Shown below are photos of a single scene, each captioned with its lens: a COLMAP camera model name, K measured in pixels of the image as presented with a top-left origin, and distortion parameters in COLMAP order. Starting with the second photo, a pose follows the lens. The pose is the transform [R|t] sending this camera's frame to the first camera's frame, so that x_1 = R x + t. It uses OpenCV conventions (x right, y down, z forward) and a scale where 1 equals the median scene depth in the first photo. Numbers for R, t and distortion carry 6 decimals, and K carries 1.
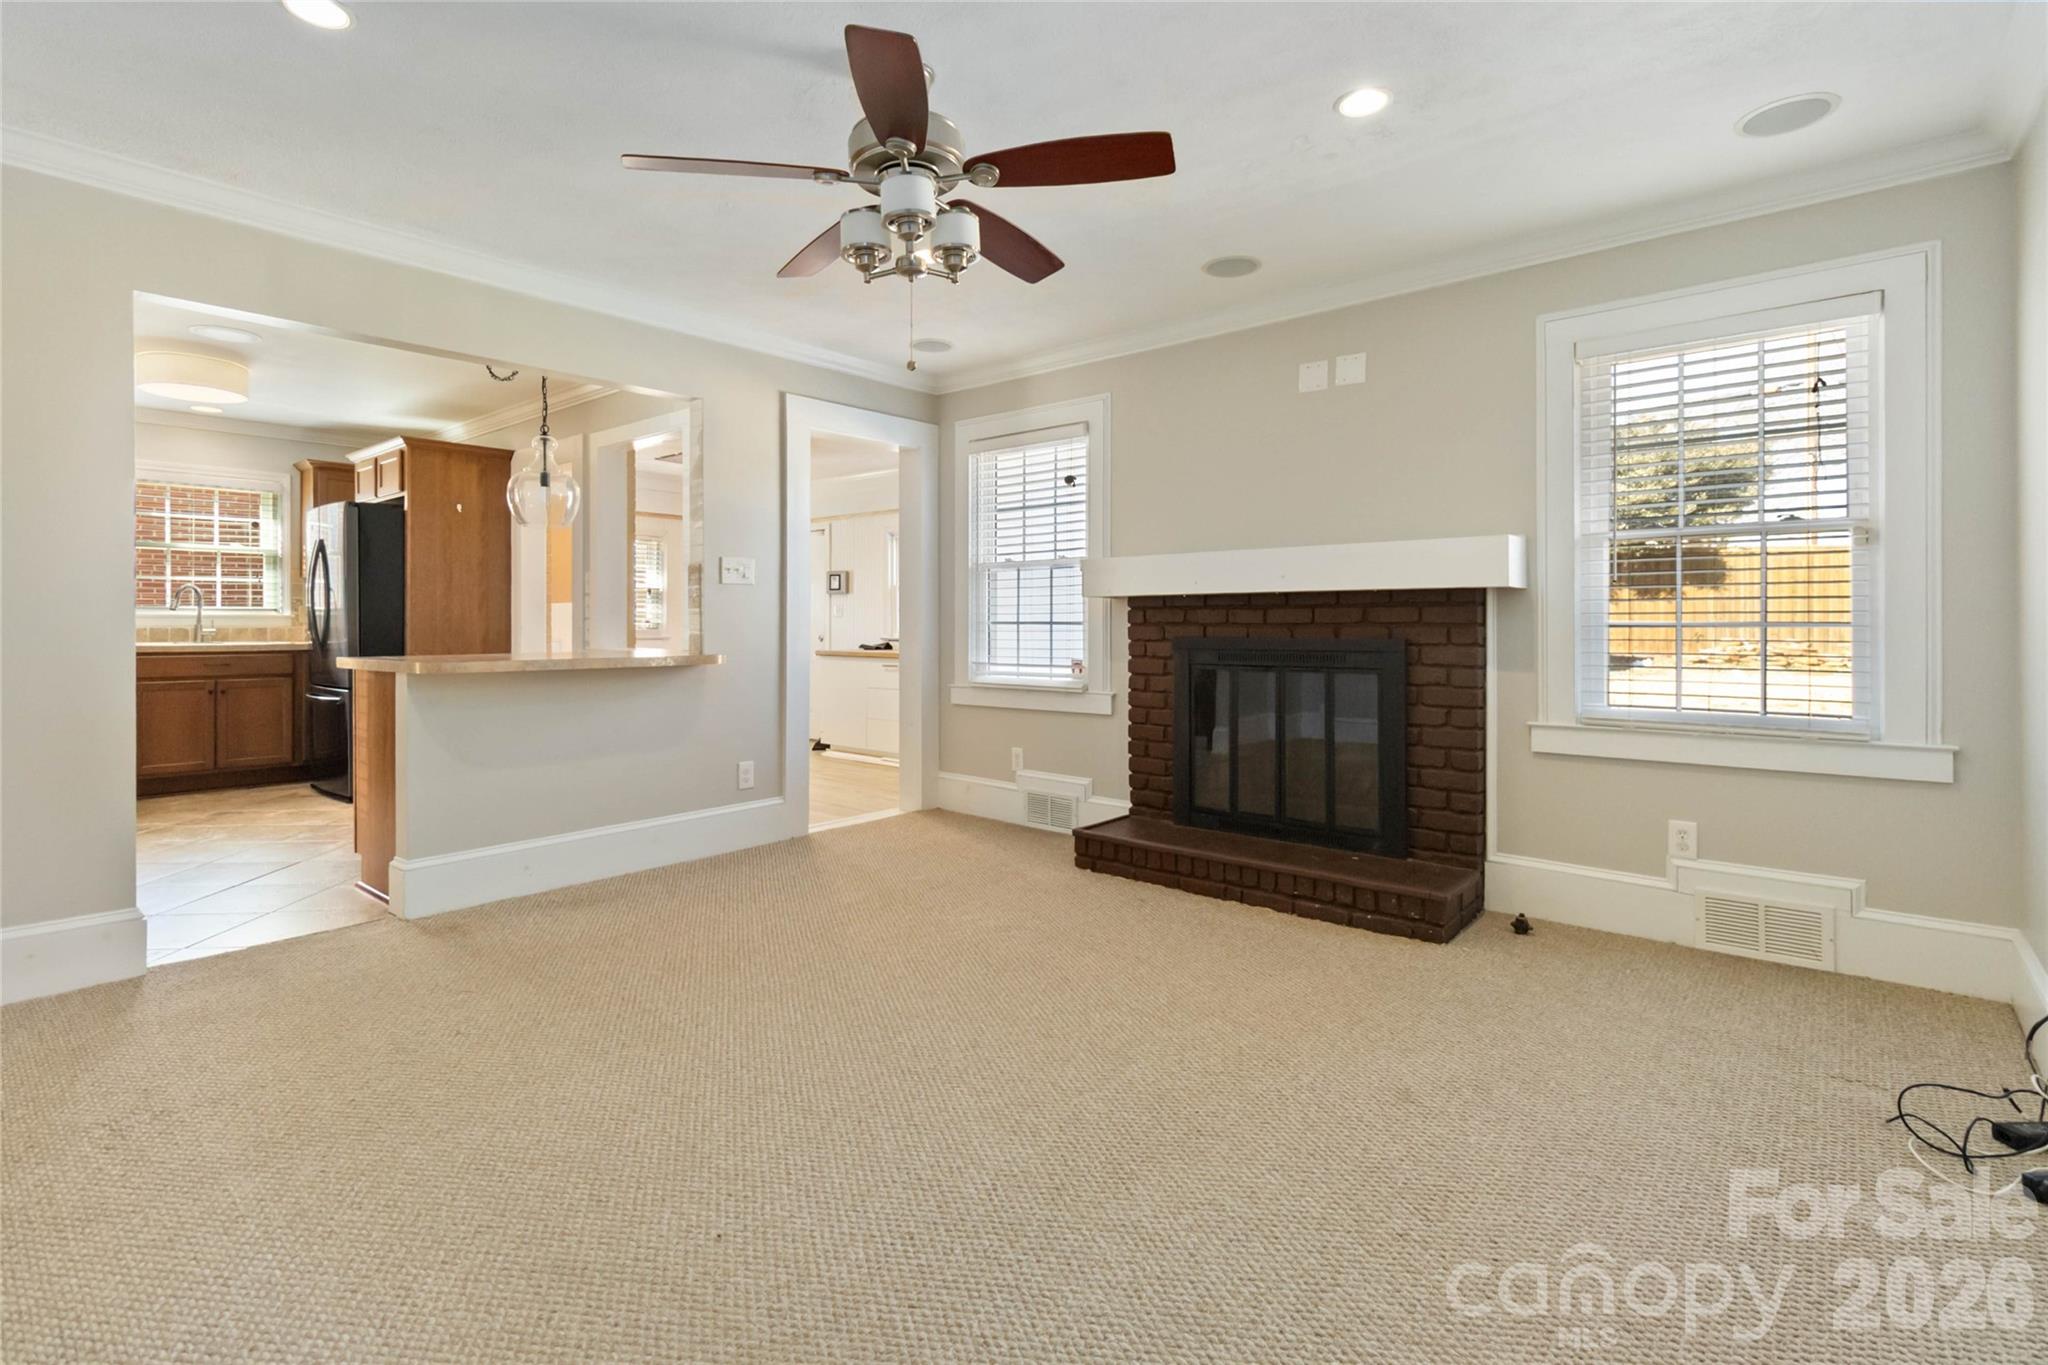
lens RADIAL K [[959.3, 0, 1013.9], [0, 959.3, 624.2], [0, 0, 1]] dist [0.001434, -0.000723]
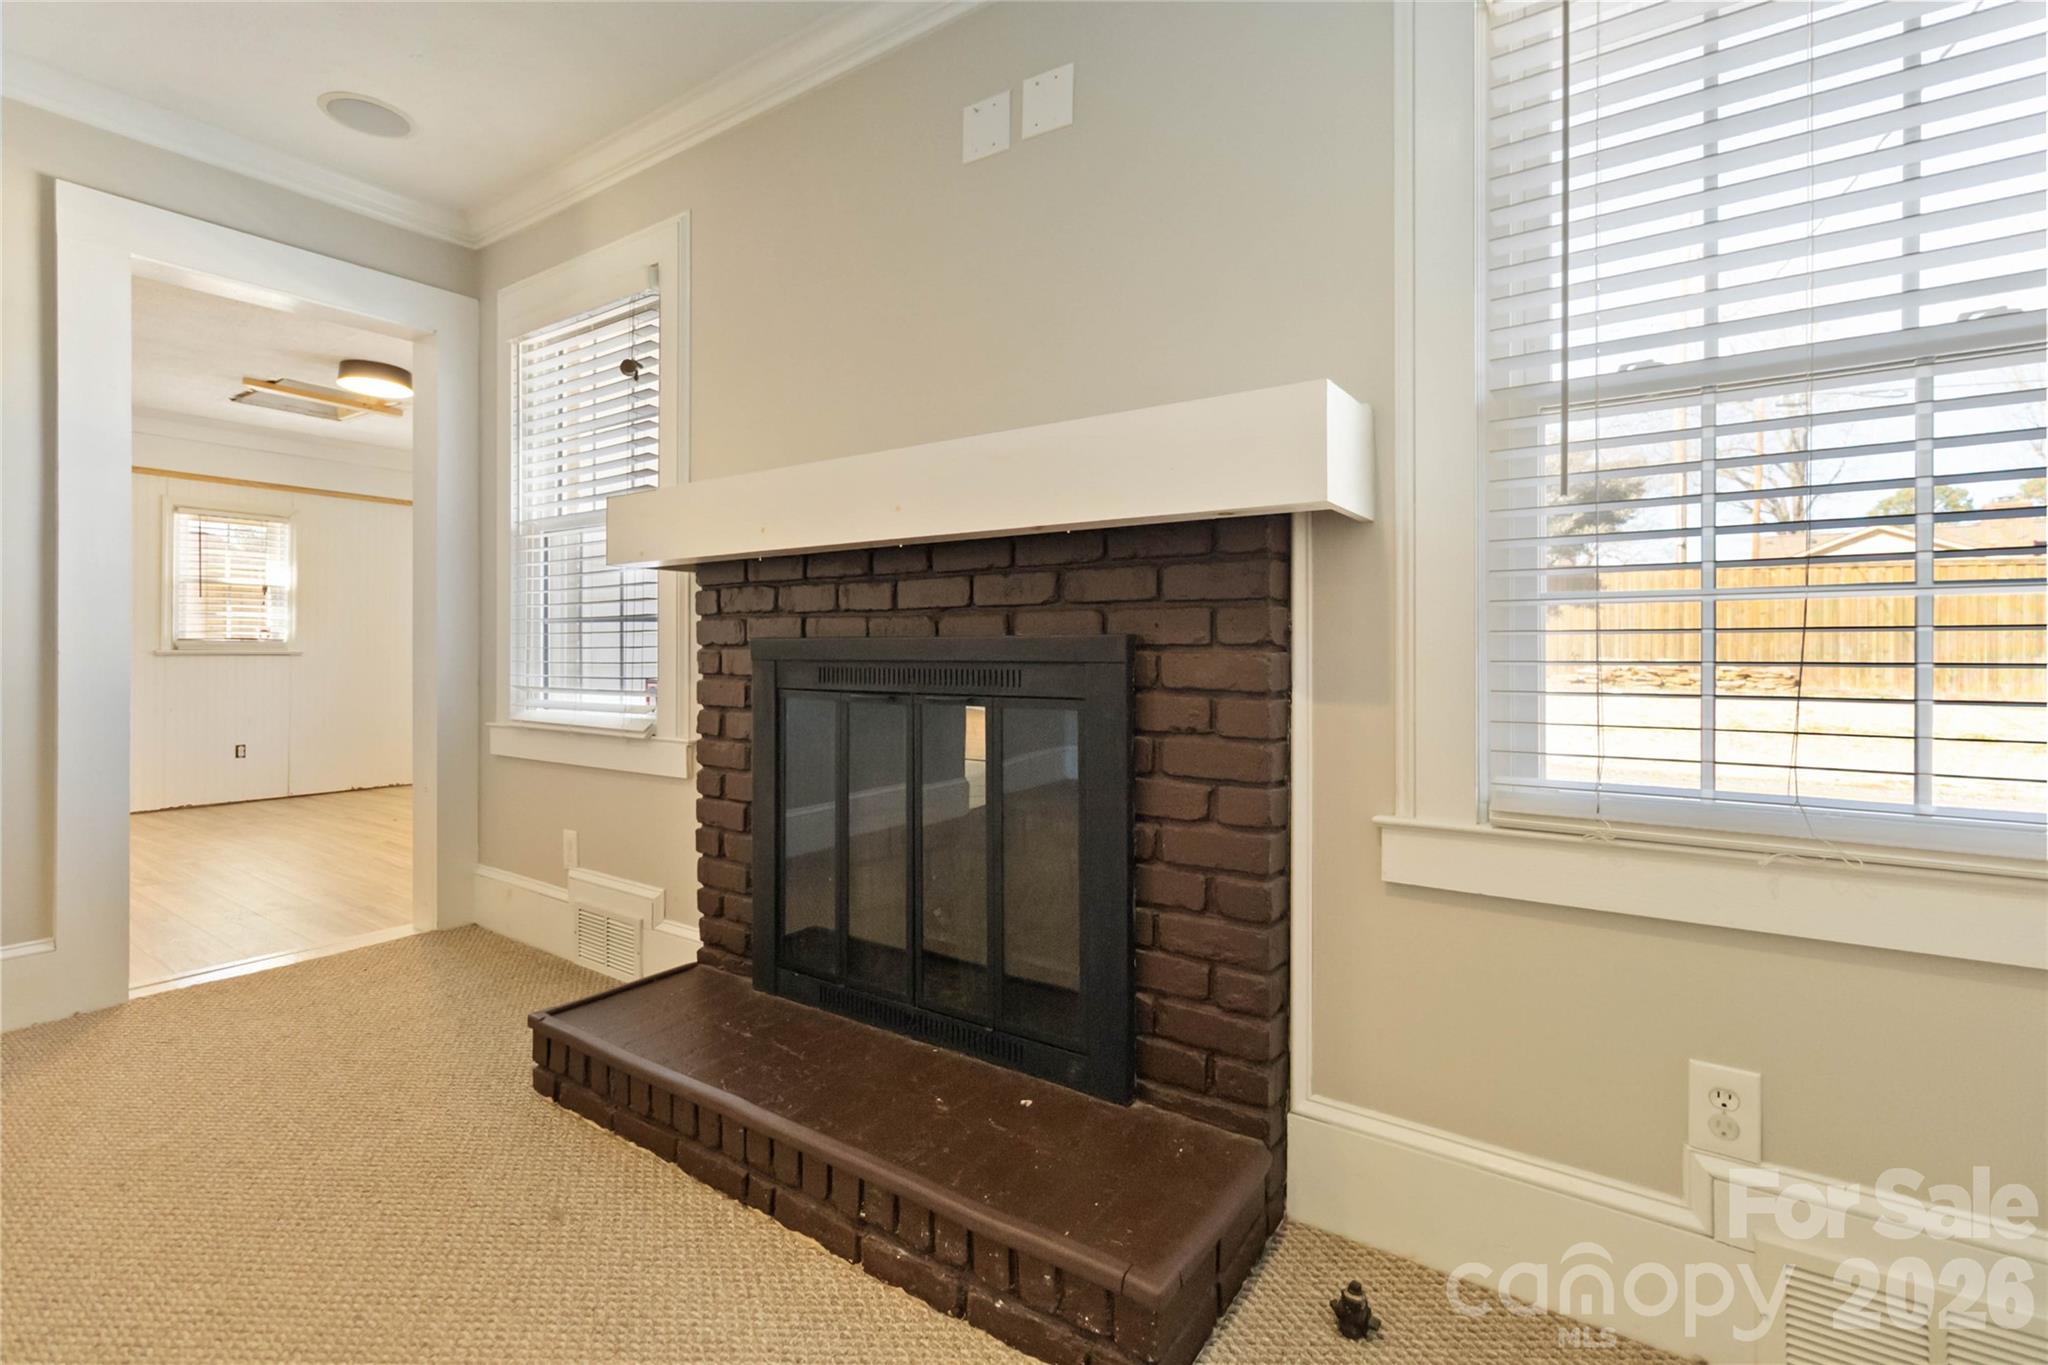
lens RADIAL K [[959.3, 0, 1012.6], [0, 959.3, 645.3], [0, 0, 1]] dist [0.001434, -0.000723]
pose [[0.995863, 0.002040, 0.090844, 0.257653], [-0.001861, 0.999996, -0.002053, 0.018018], [-0.090847, 0.001875, 0.995863, 0.448669]]
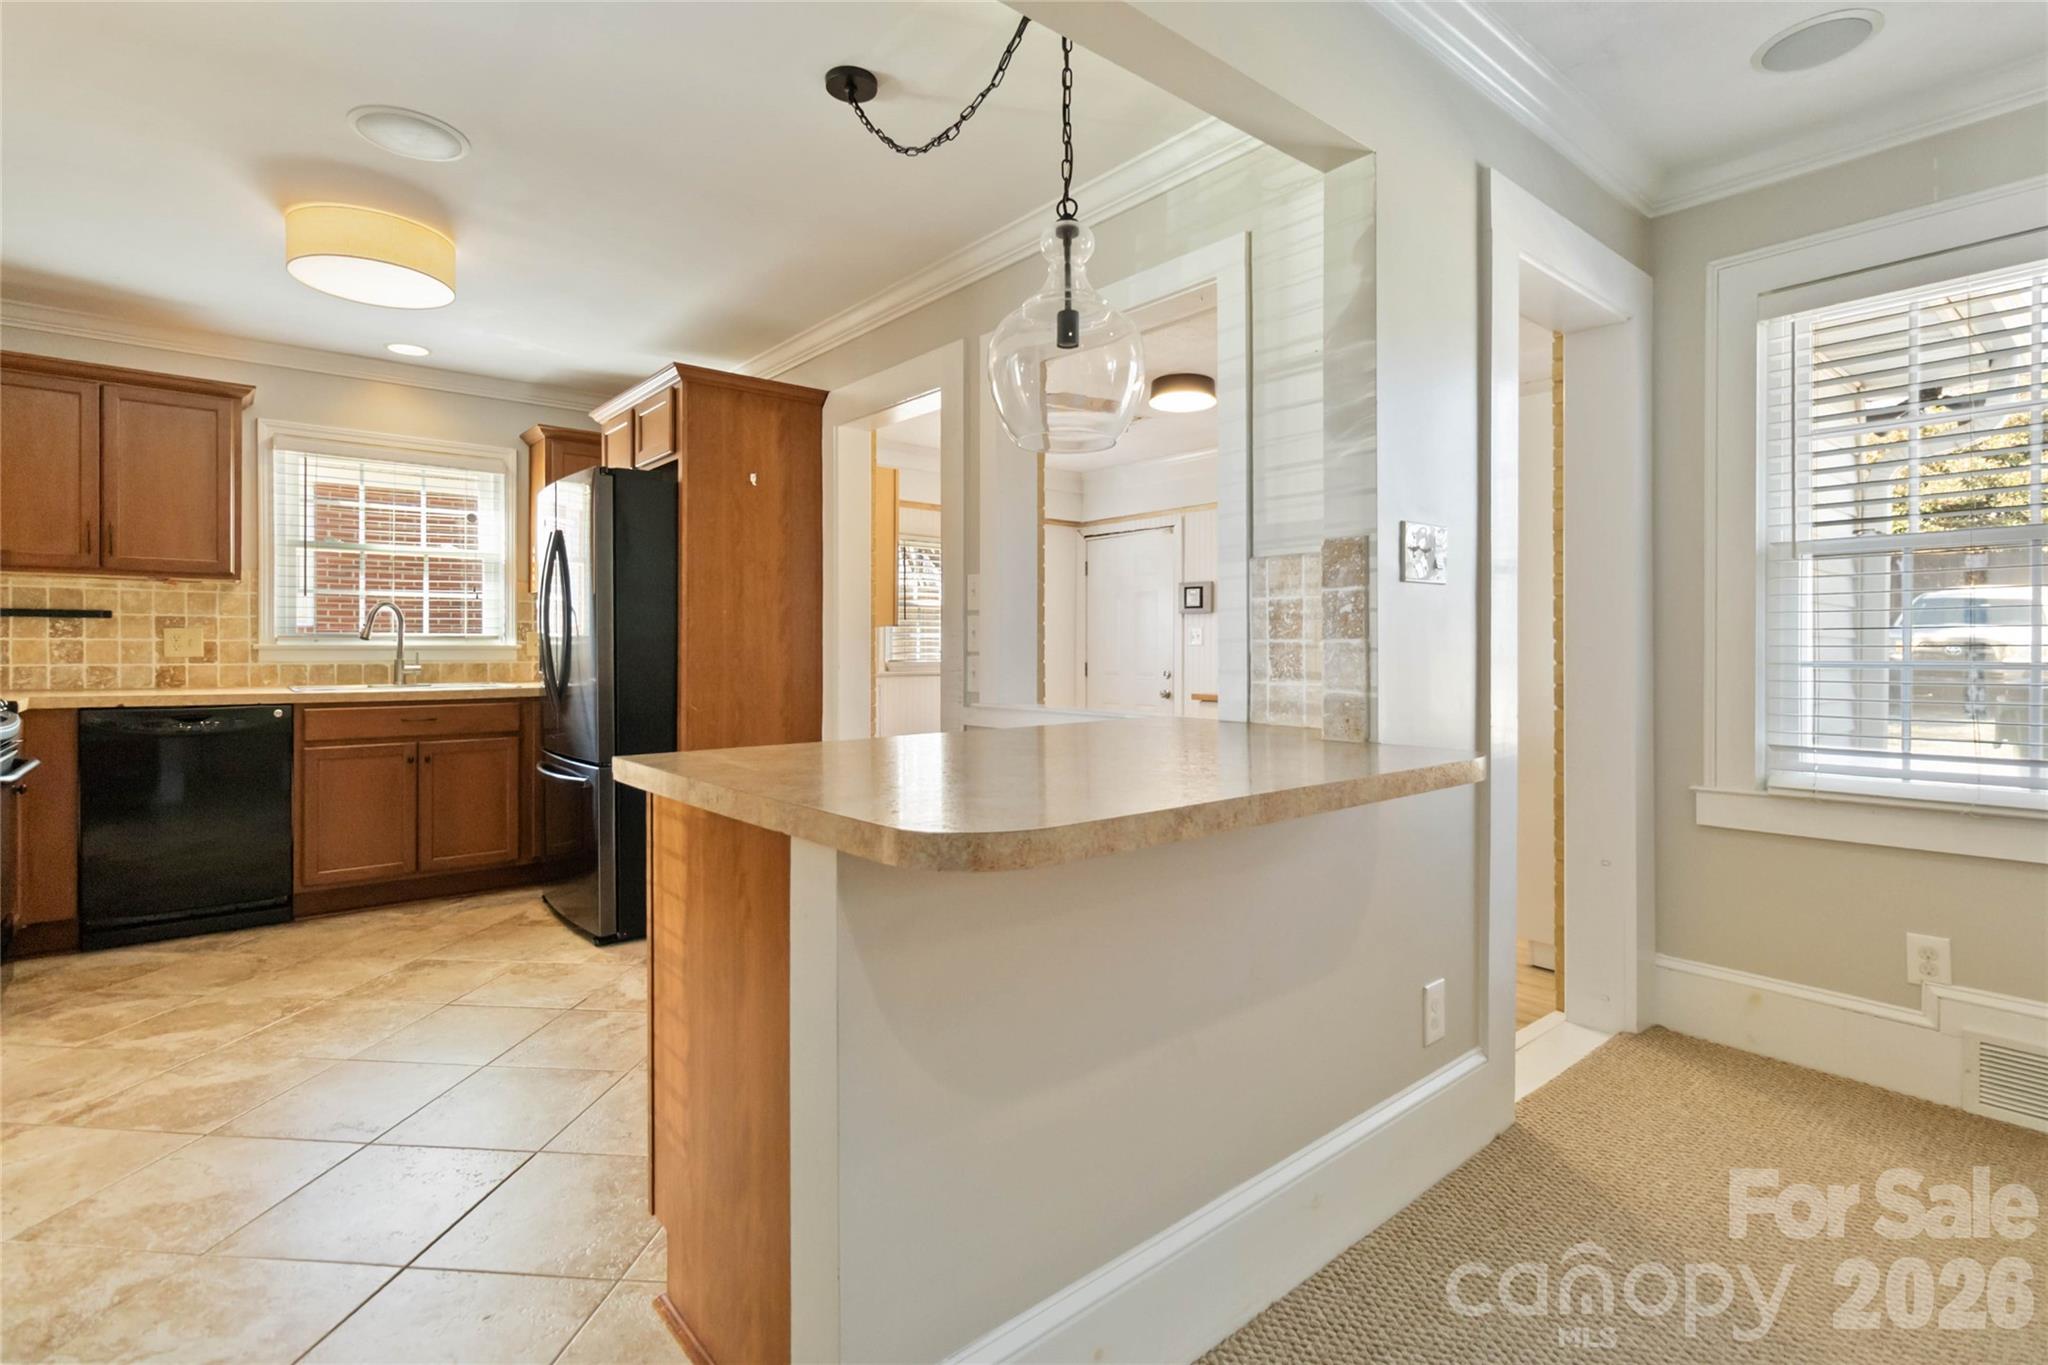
lens RADIAL K [[959.3, 0, 1030.0], [0, 959.3, 647.9], [0, 0, 1]] dist [0.001434, -0.000723]
pose [[0.987799, 0.000316, -0.155735, -0.411508], [-0.000124, 0.999999, 0.001245, -0.012847], [0.155735, -0.001211, 0.987798, 0.550058]]
